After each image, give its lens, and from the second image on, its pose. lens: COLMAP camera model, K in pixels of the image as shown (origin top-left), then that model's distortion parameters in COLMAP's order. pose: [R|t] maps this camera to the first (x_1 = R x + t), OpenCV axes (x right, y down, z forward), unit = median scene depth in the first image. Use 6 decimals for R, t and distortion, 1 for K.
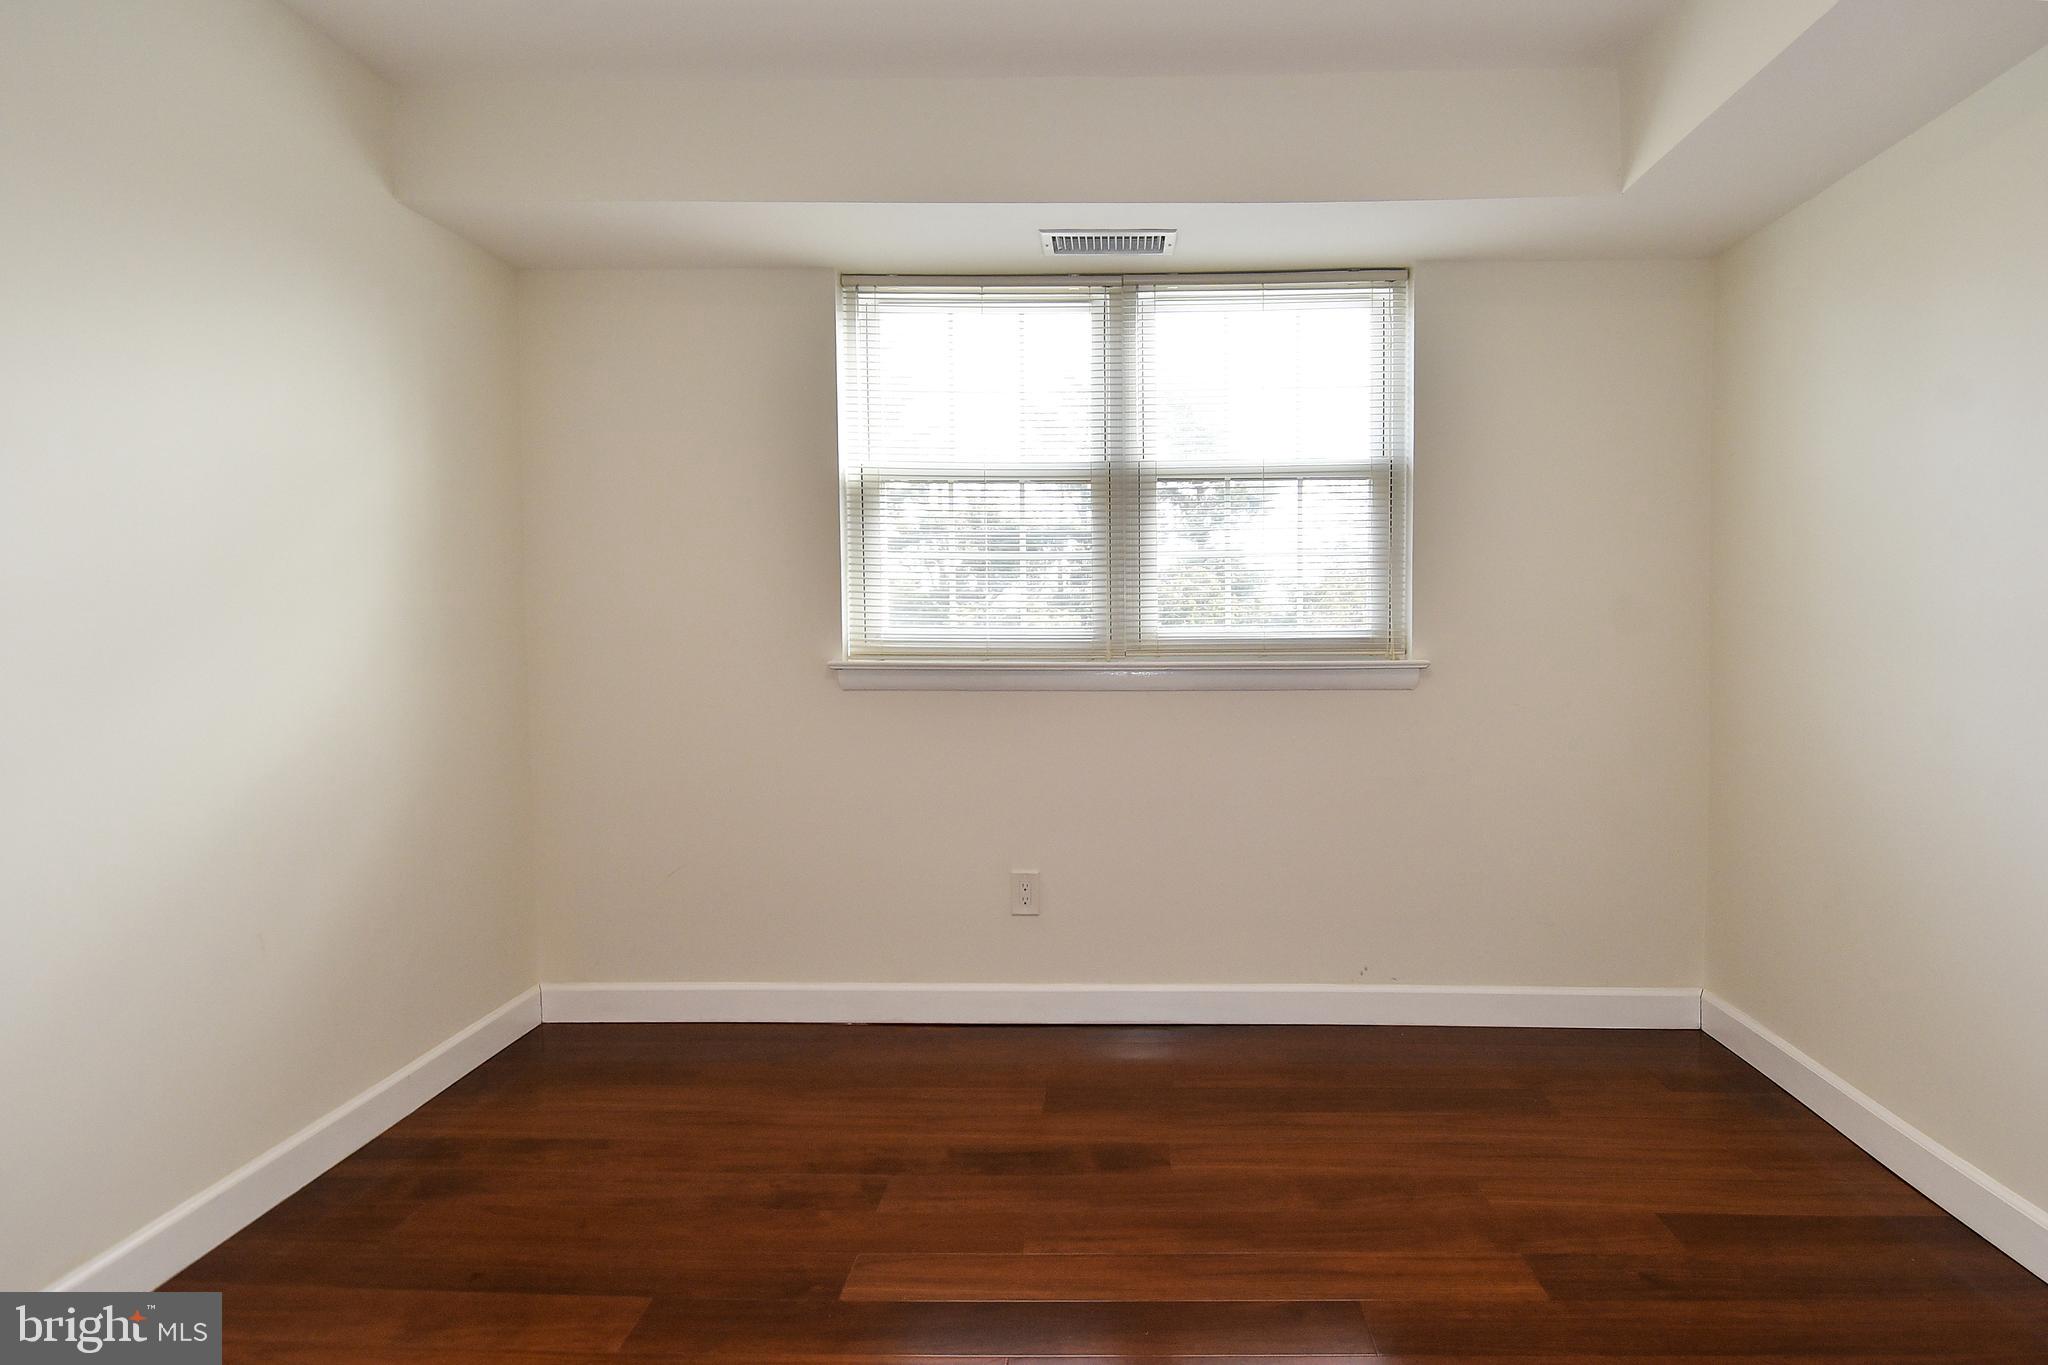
lens RADIAL K [[1083.2, 0, 1002.2], [0, 1083.2, 686.7], [0, 0, 1]] dist [0.031998, -0.030851]
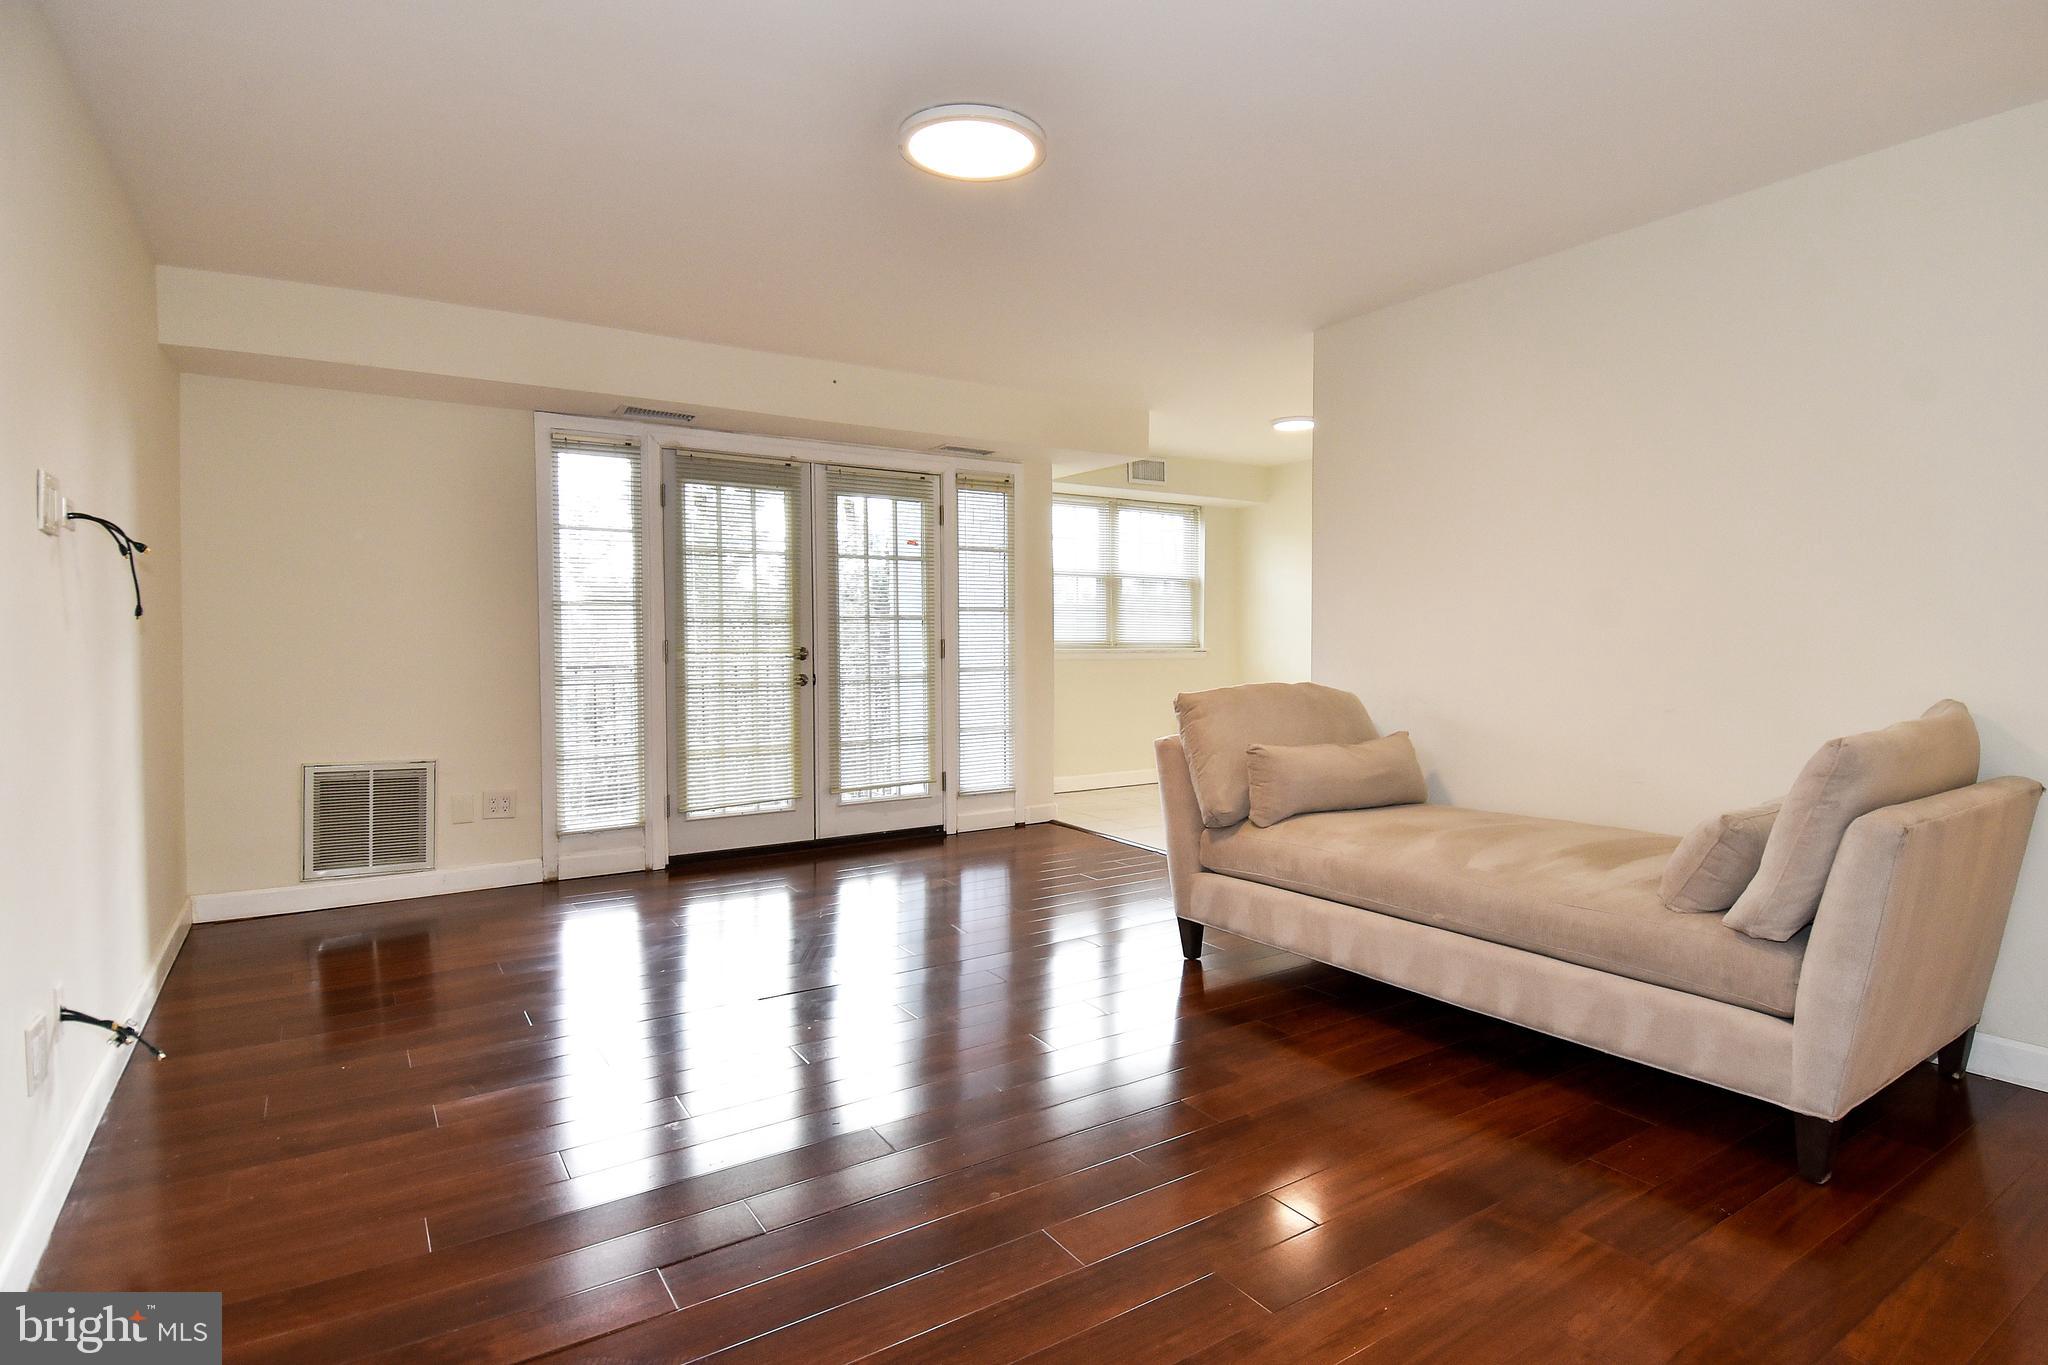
lens RADIAL K [[1083.2, 0, 1071.4], [0, 1083.2, 680.8], [0, 0, 1]] dist [0.031998, -0.030851]
pose [[0.805139, -0.018490, 0.592799, -1.503073], [0.007823, 0.999758, 0.020559, -0.002953], [-0.593035, -0.011915, 0.805088, -1.020312]]
